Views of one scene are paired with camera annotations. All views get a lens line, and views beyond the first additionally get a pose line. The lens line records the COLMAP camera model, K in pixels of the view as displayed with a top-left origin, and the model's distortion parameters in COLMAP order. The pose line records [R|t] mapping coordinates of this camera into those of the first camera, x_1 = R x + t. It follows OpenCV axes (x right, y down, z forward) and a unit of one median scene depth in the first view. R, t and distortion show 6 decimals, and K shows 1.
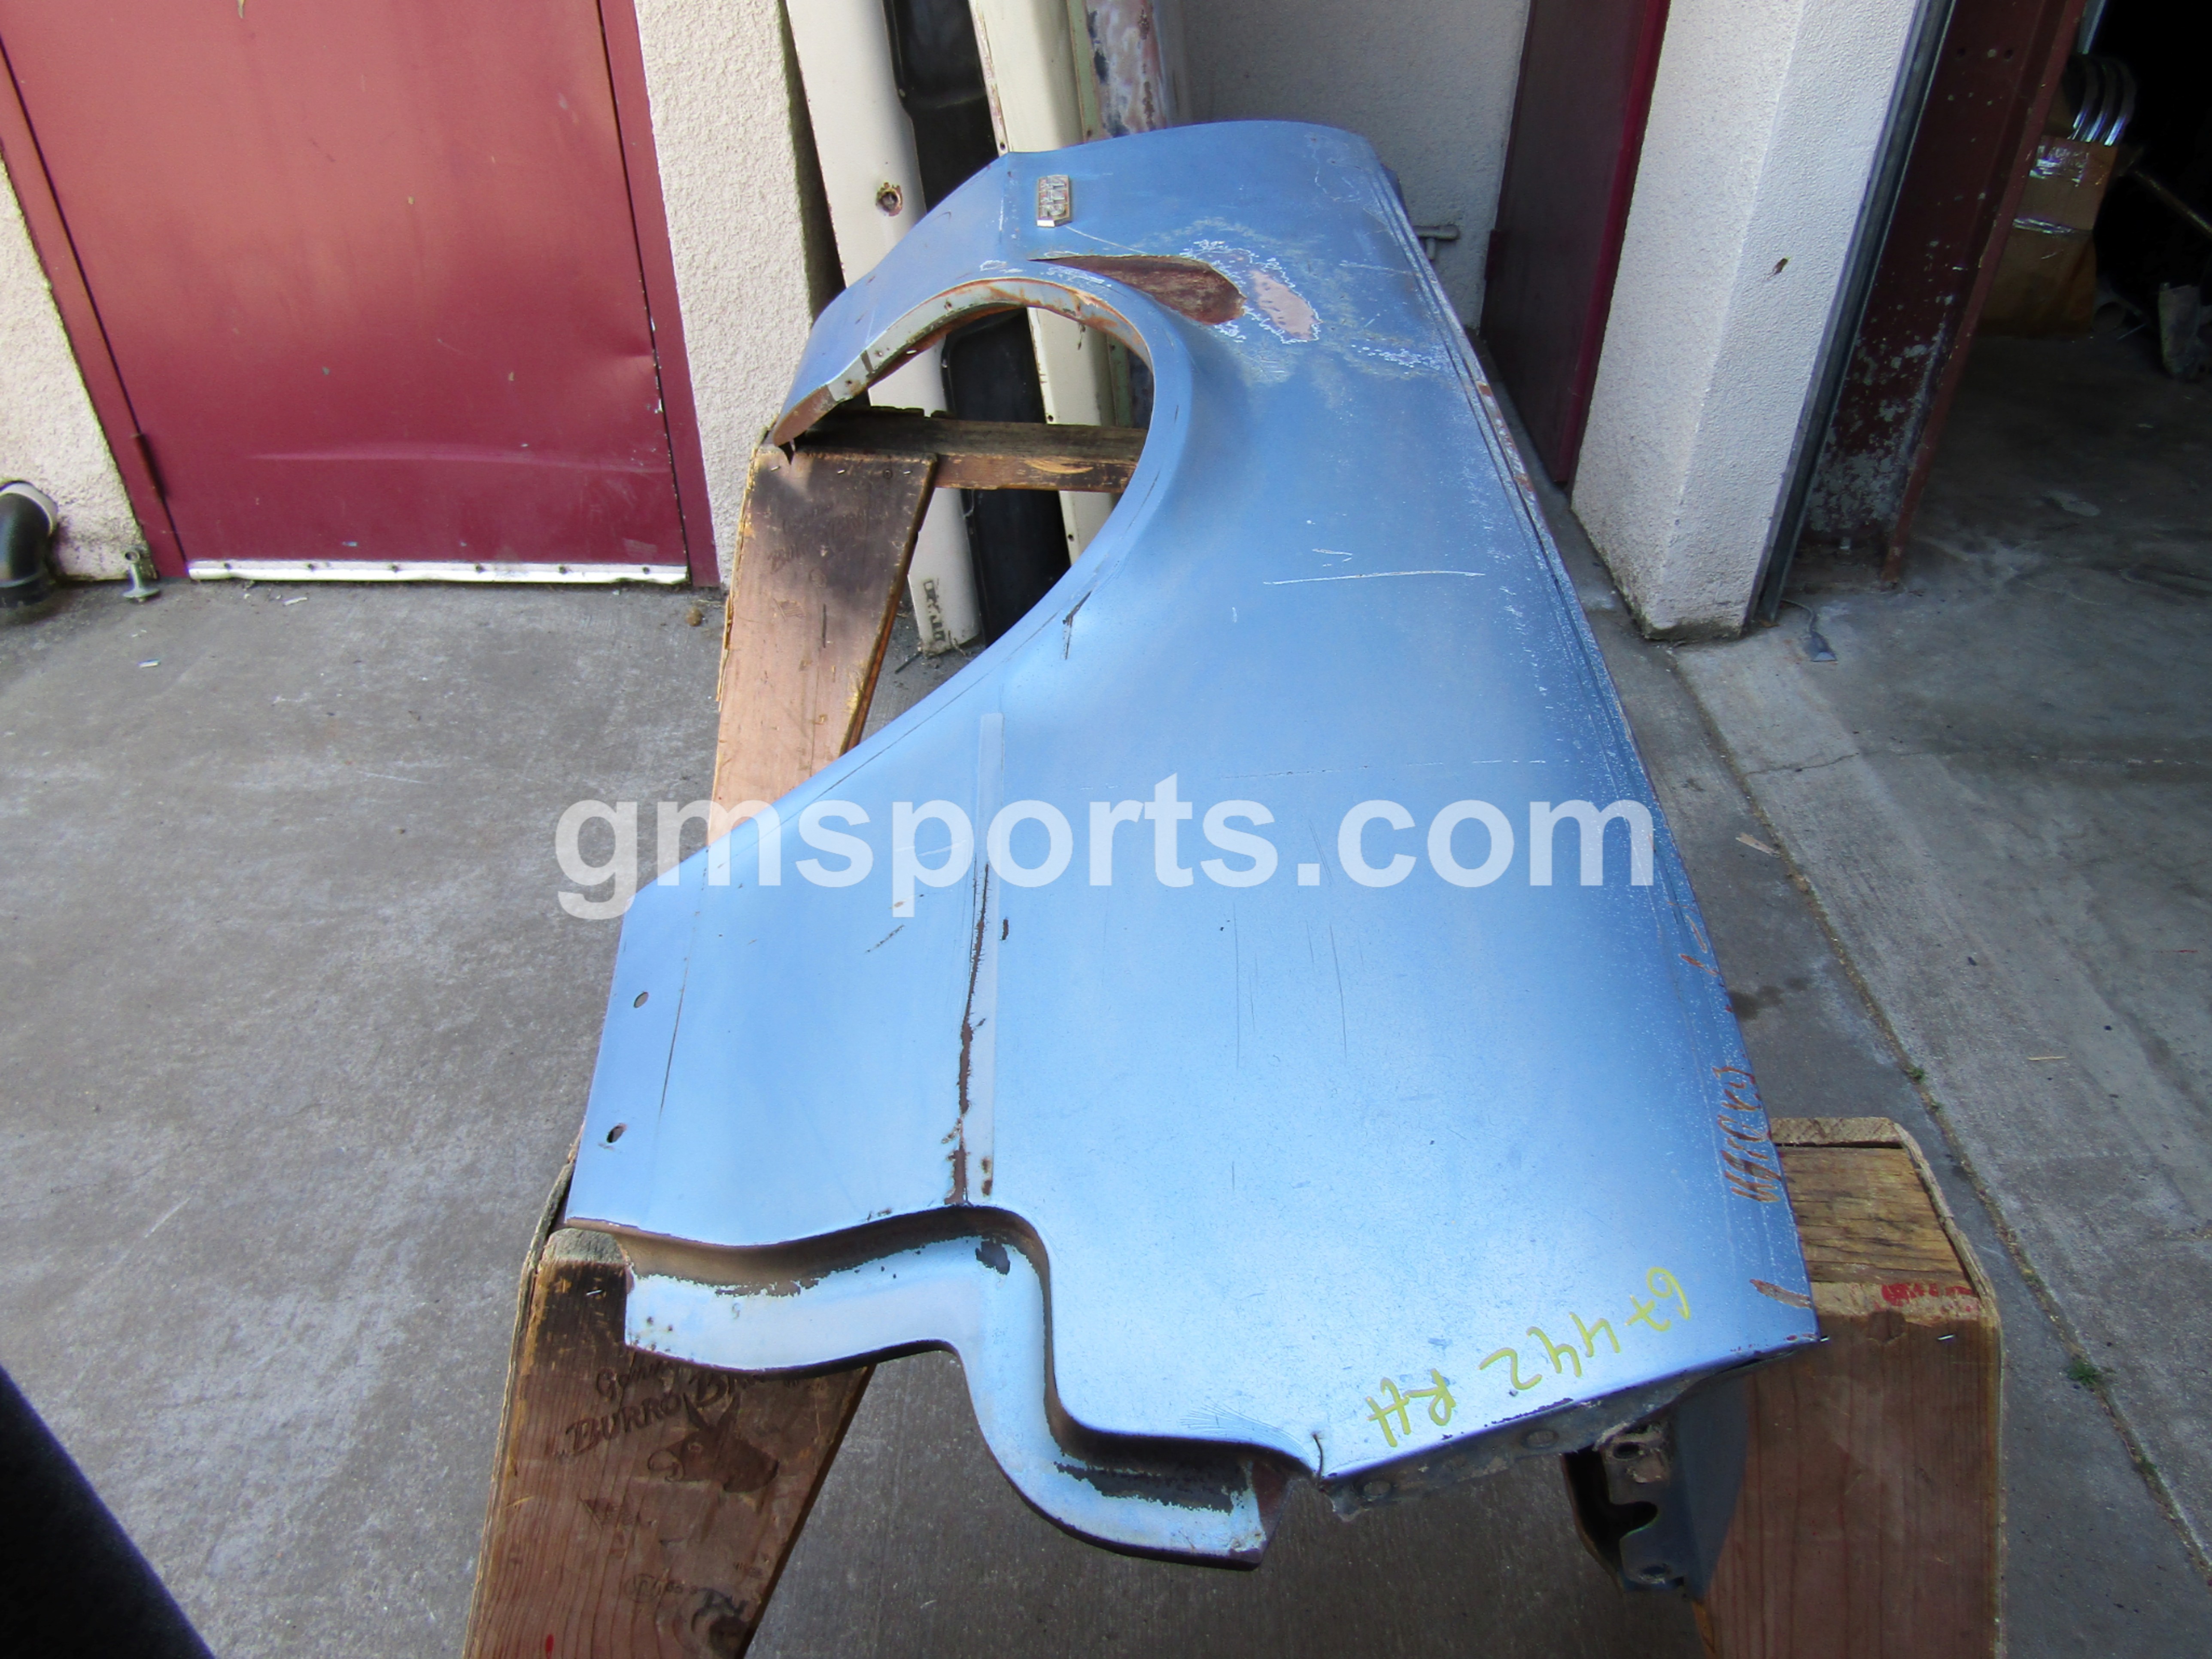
lens RADIAL K [[1574.1, 0, 1107.4], [0, 1574.1, 838.1], [0, 0, 1]] dist [-0.006762, 0.001259]
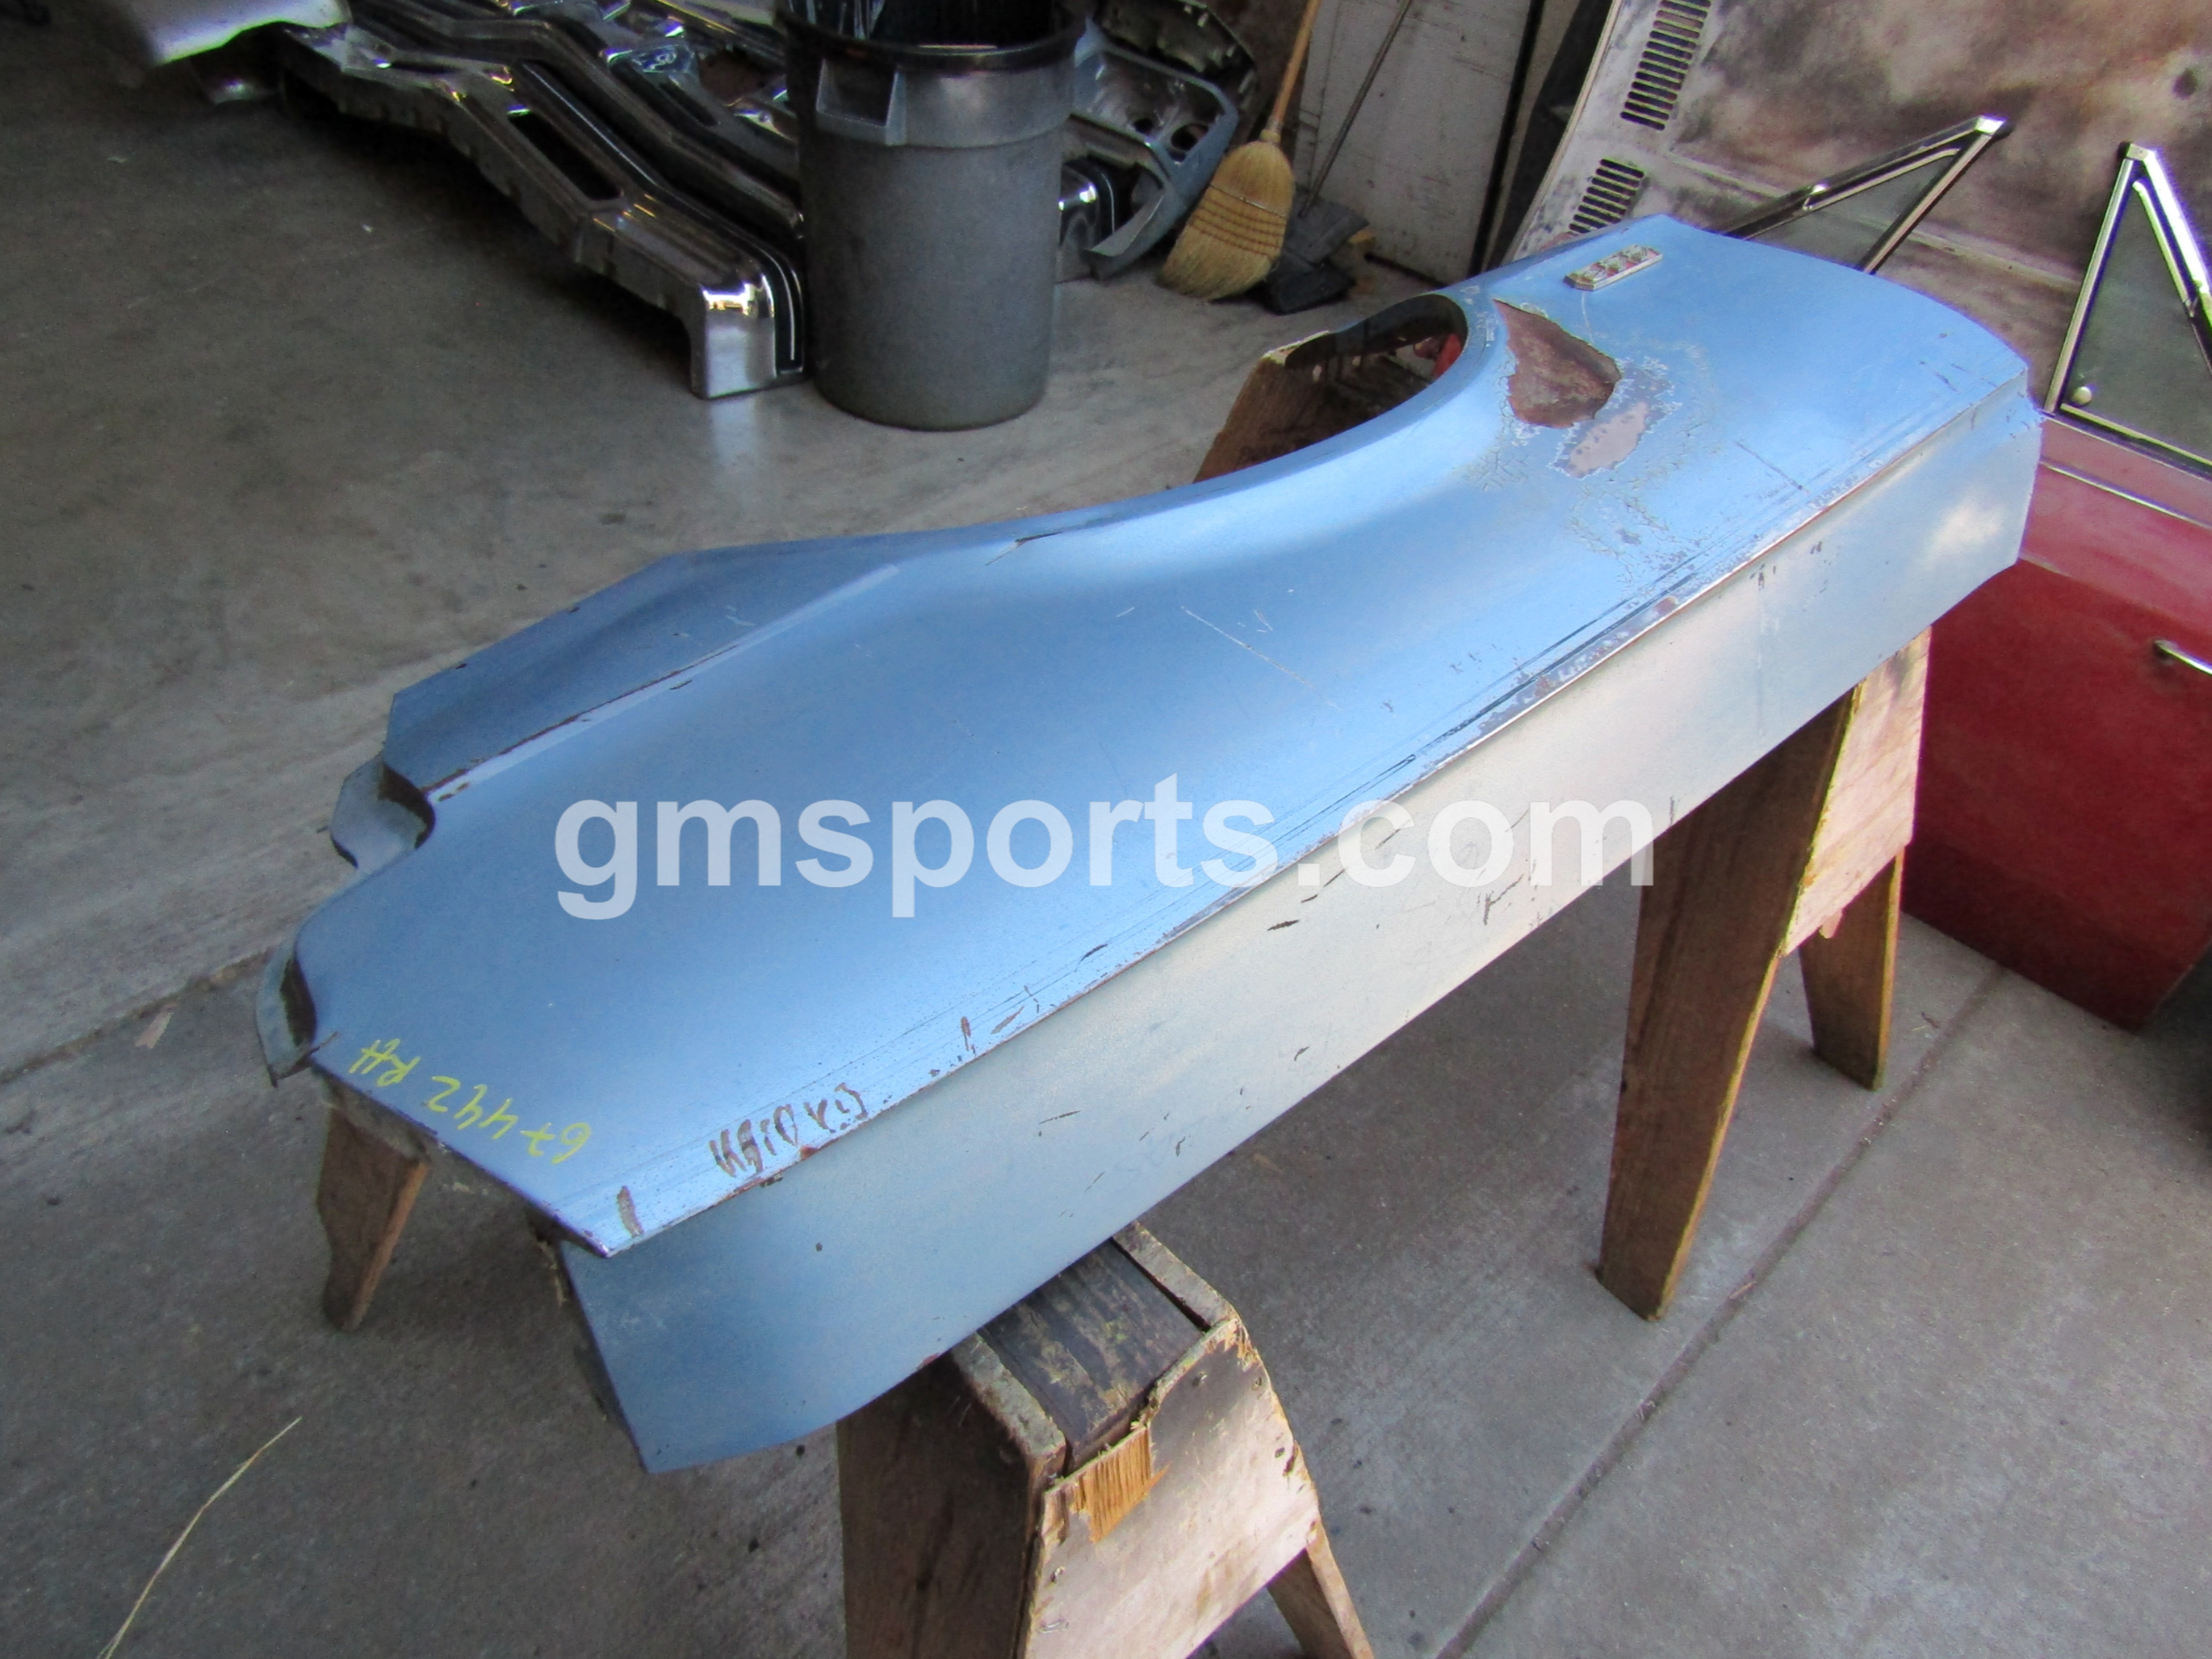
lens RADIAL K [[1574.1, 0, 1110.8], [0, 1574.1, 834.5], [0, 0, 1]] dist [-0.006762, 0.001259]
pose [[-0.700635, -0.528123, 0.479788, -0.249891], [0.335718, 0.349344, 0.874787, -0.560821], [-0.629607, 0.773980, -0.067463, 0.680797]]
